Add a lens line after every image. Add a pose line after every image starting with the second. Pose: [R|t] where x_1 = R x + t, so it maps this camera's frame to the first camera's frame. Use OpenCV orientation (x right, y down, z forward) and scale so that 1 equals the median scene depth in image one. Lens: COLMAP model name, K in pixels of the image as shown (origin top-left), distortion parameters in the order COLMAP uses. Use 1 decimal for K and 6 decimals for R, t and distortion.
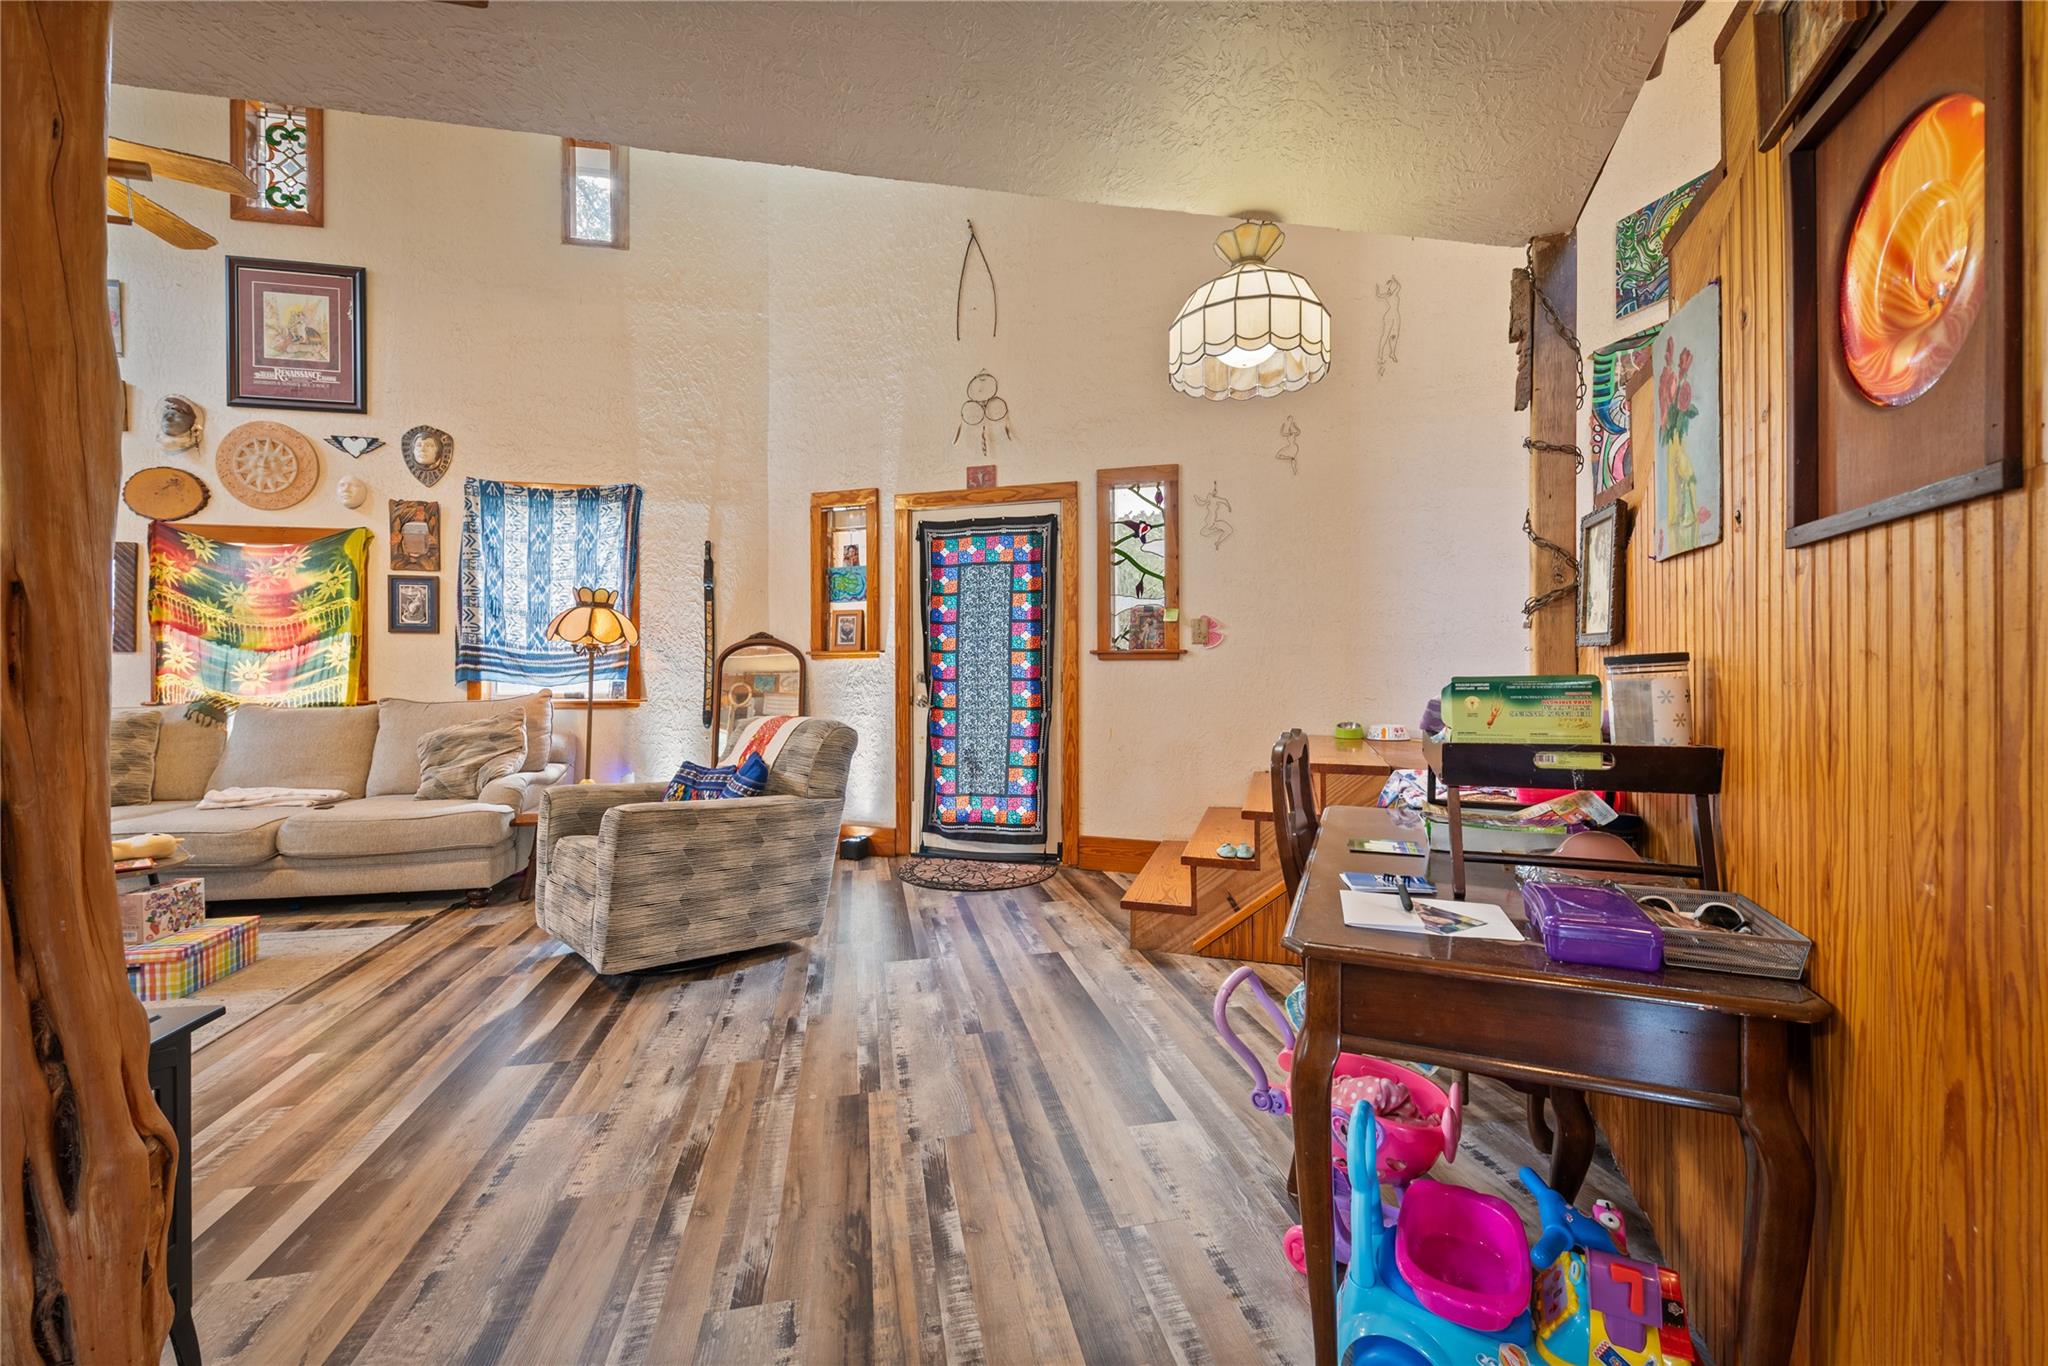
lens RADIAL K [[838.1, 0, 1036.2], [0, 838.1, 671.2], [0, 0, 1]] dist [0.002902, 0.000477]
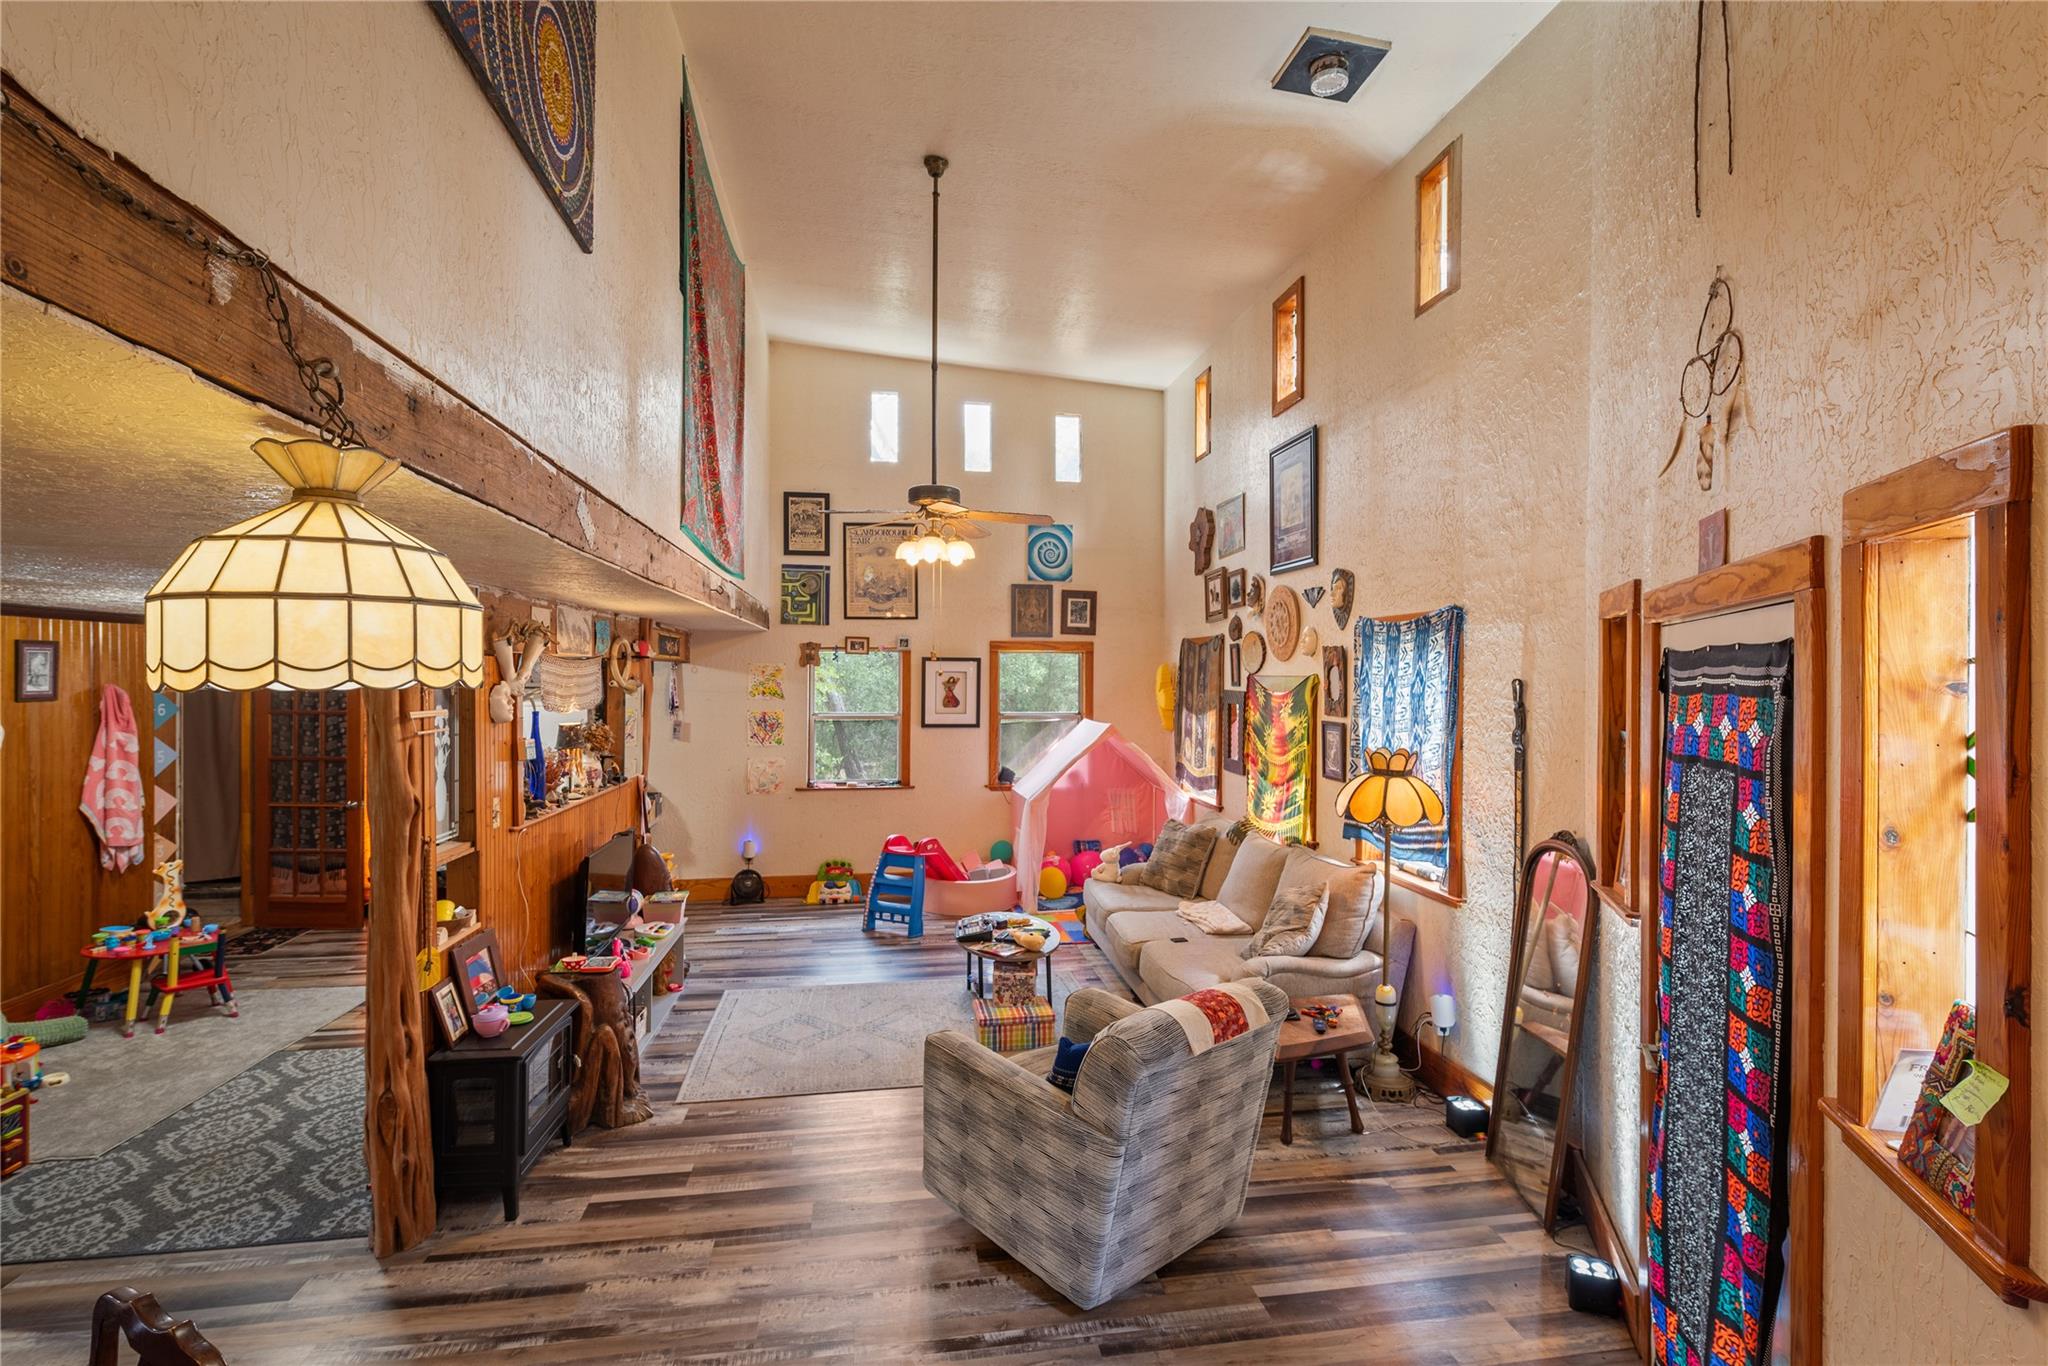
lens RADIAL K [[961.4, 0, 1024.0], [0, 961.4, 683.0], [0, 0, 1]] dist [0.000964, -0.000720]
pose [[-0.050403, 0.006872, -0.998705, 0.392101], [-0.006408, 0.999954, 0.007204, -0.160854], [0.998708, 0.006763, -0.050356, 0.676158]]
